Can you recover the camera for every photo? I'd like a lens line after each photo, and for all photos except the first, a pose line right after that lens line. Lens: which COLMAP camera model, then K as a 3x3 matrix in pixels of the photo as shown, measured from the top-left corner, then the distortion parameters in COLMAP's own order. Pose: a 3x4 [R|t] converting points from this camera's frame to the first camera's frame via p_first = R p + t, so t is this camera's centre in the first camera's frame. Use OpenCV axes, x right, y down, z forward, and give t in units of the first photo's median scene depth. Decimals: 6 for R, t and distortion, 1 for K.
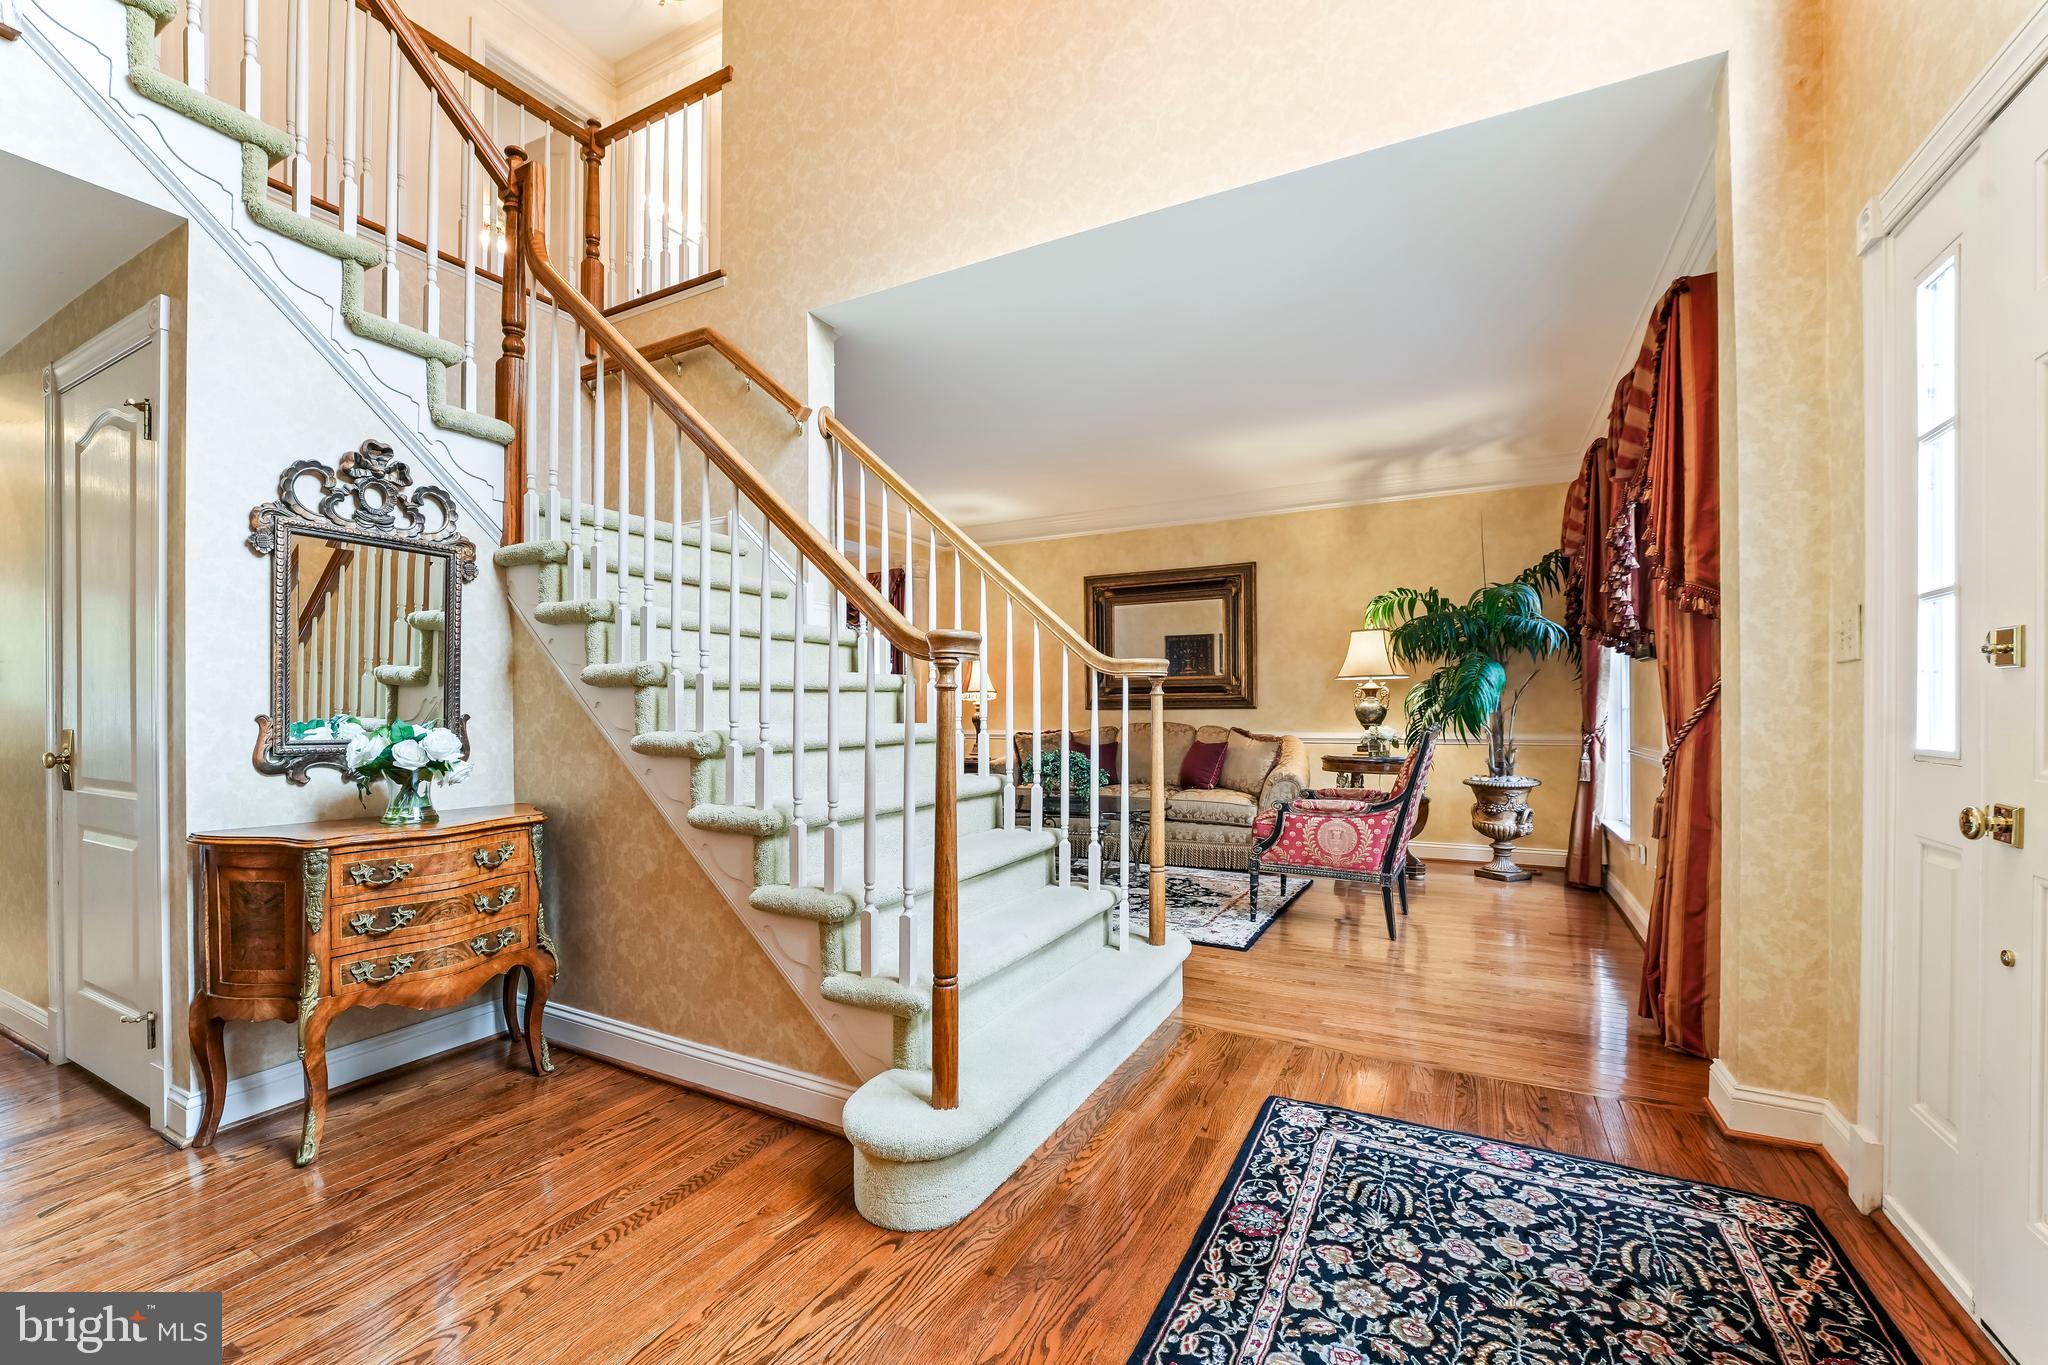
lens RADIAL K [[850.8, 0, 1019.9], [0, 850.8, 692.0], [0, 0, 1]] dist [-0.010562, -0.000470]
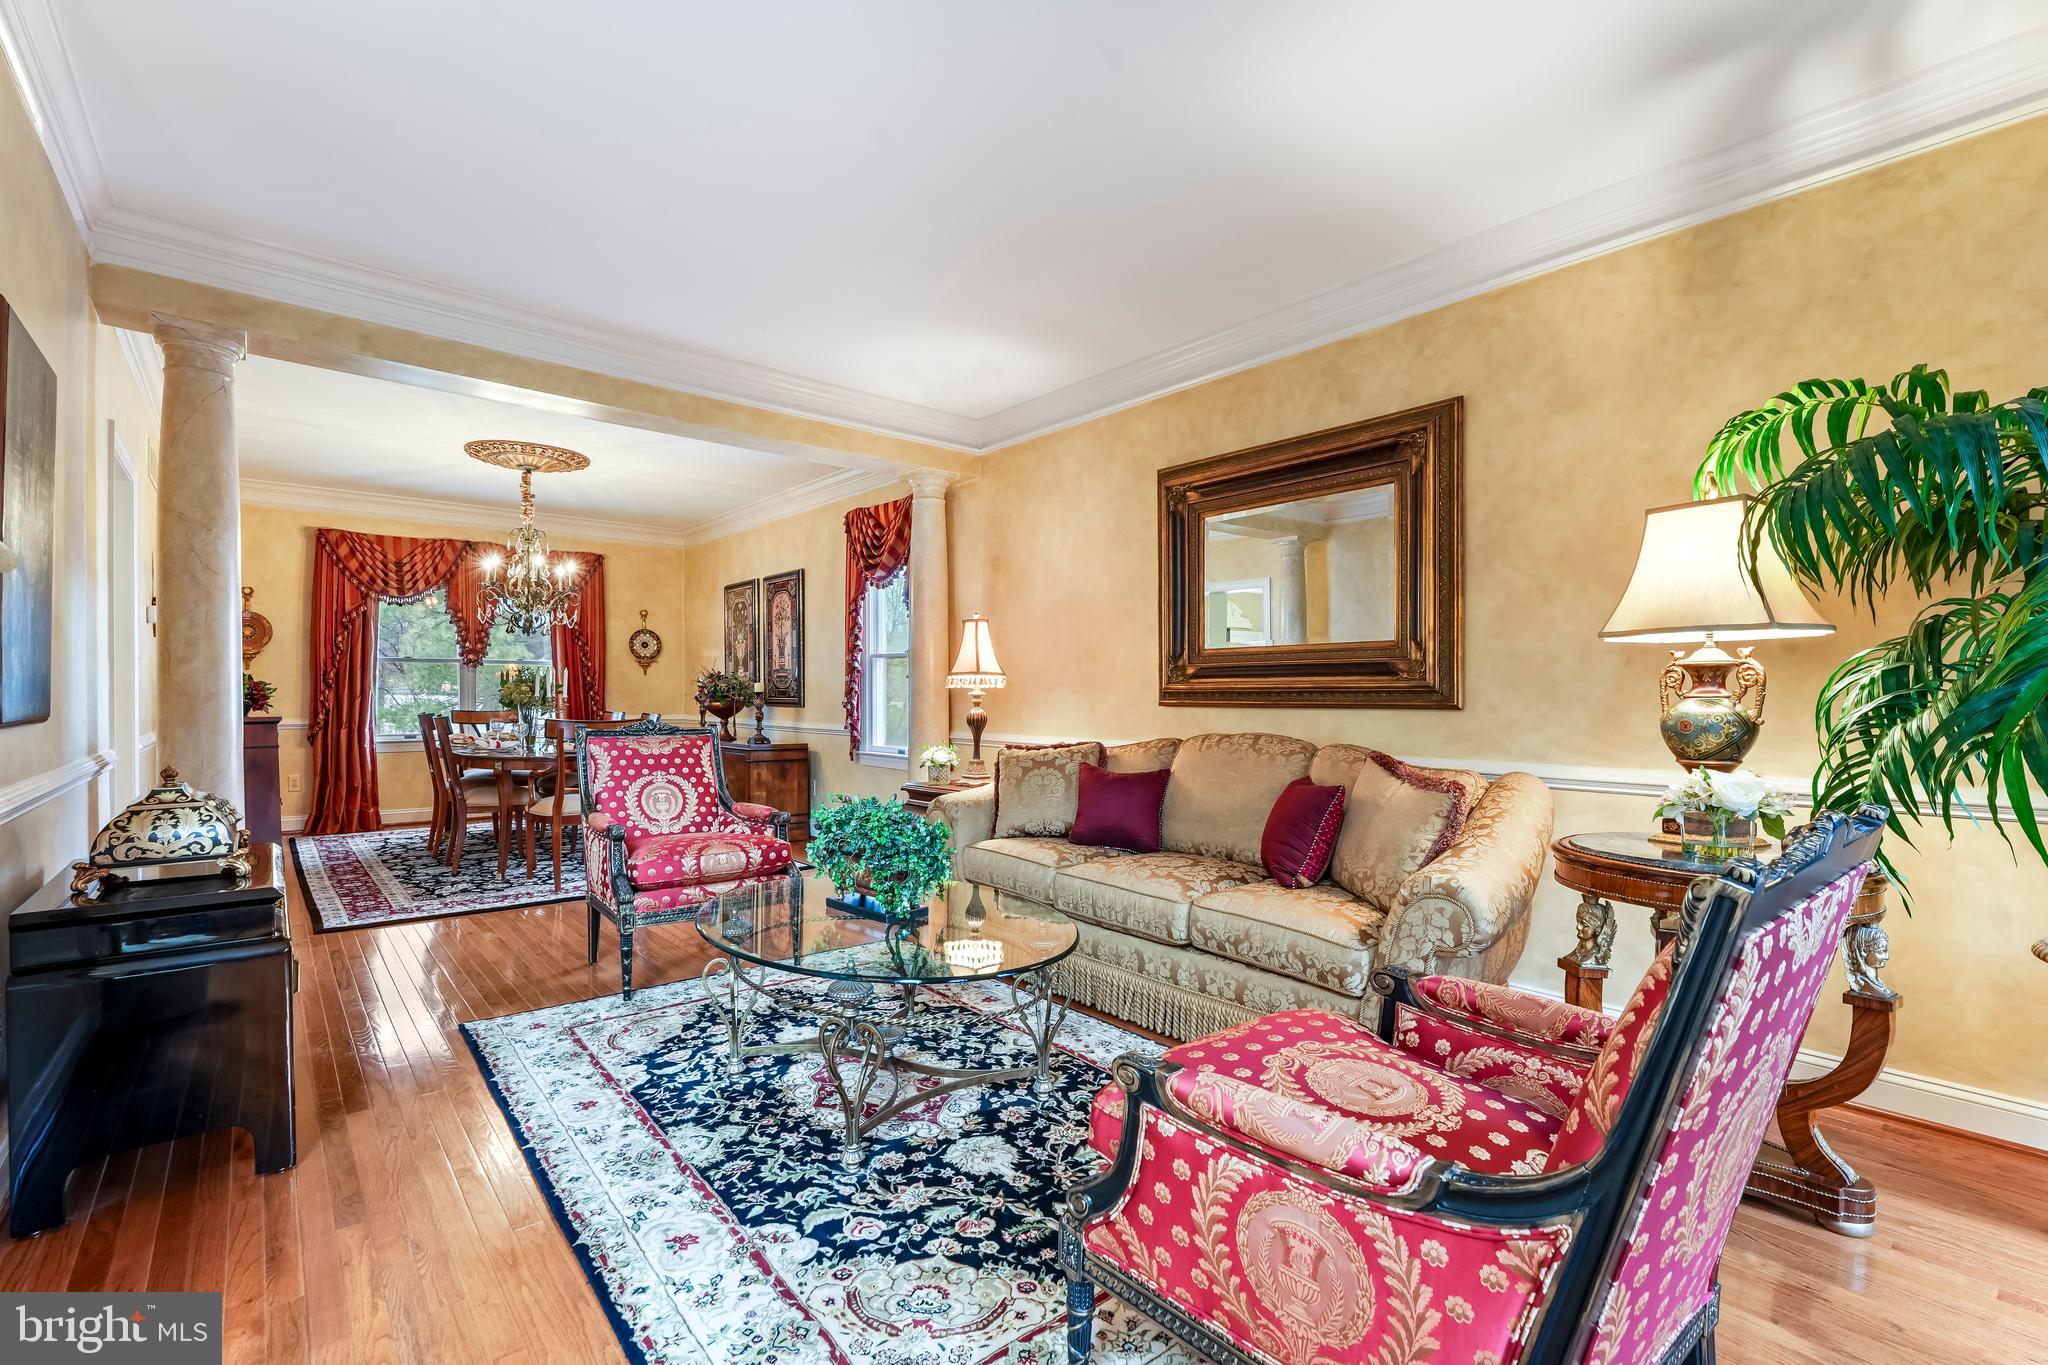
lens RADIAL K [[911.6, 0, 1016.8], [0, 911.6, 693.5], [0, 0, 1]] dist [-0.014106, 0.000074]
pose [[0.926543, 0.006749, -0.376129, 0.386064], [0.000986, 0.999792, 0.020370, 0.000404], [0.376189, -0.019244, 0.926343, 0.714856]]
